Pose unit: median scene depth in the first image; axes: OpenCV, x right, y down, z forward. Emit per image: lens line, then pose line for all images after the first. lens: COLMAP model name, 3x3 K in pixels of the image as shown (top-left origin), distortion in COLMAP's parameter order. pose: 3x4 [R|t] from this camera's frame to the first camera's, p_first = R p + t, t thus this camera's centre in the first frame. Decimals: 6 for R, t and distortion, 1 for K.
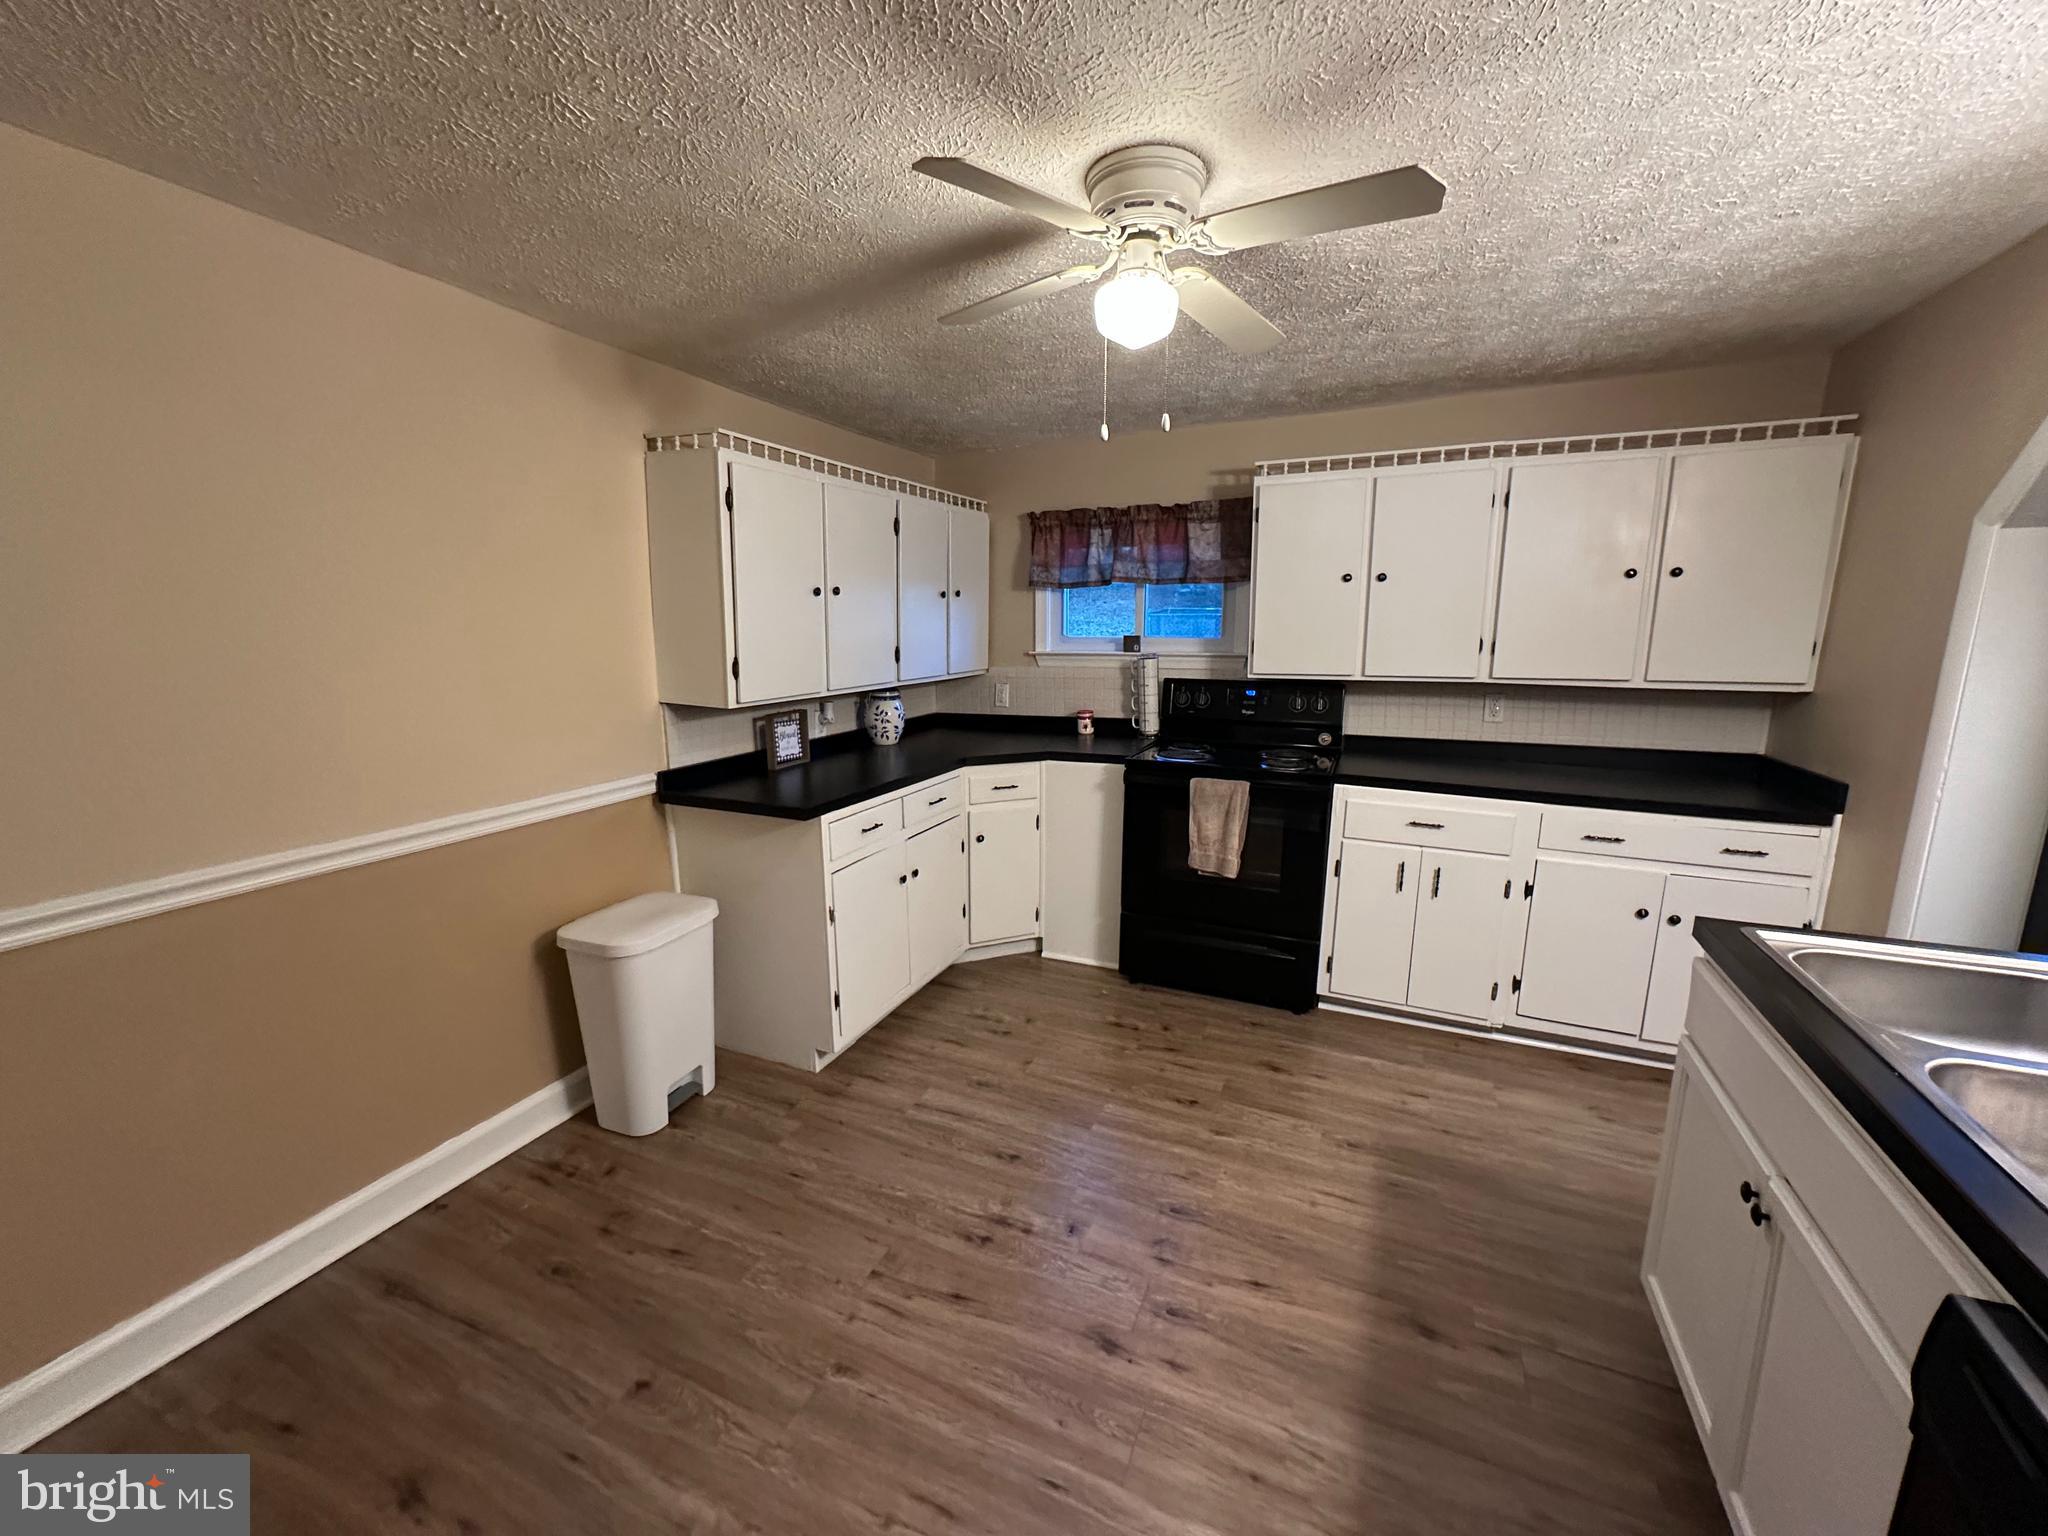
lens RADIAL K [[814.9, 0, 1022.9], [0, 814.9, 772.6], [0, 0, 1]] dist [-0.005983, 0.000918]
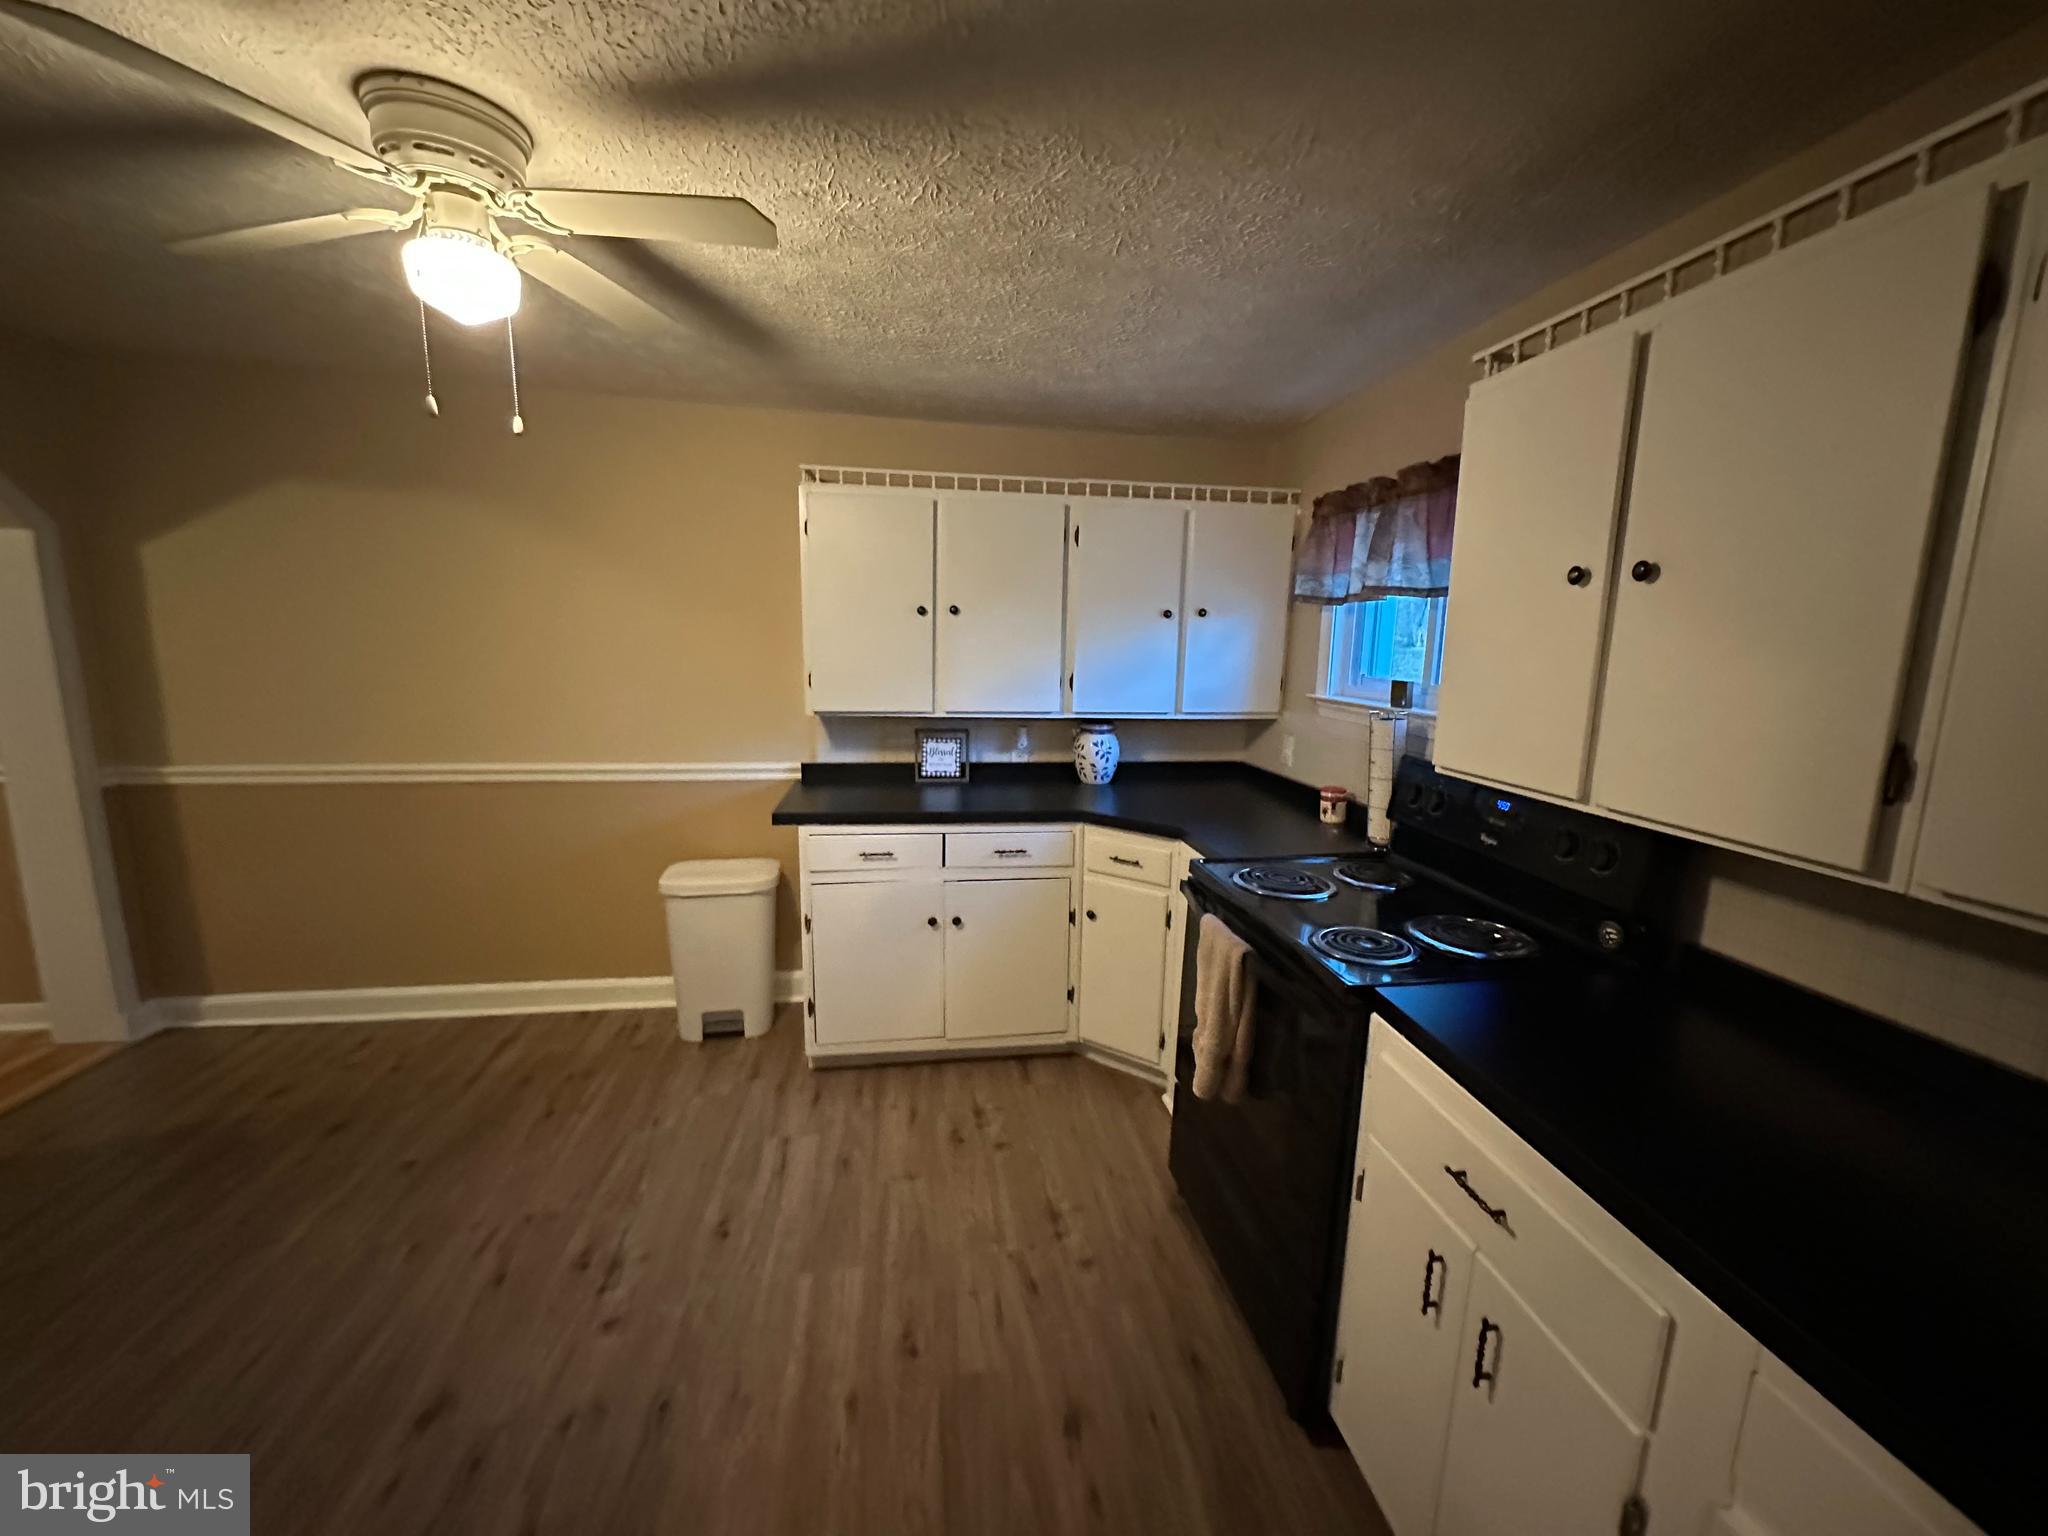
lens RADIAL K [[814.9, 0, 1018.3], [0, 814.9, 776.3], [0, 0, 1]] dist [-0.005983, 0.000918]
pose [[0.537832, 0.164933, -0.826761, 0.661456], [-0.181979, 0.980269, 0.077174, -0.123135], [0.823177, 0.108947, 0.557235, 0.569977]]
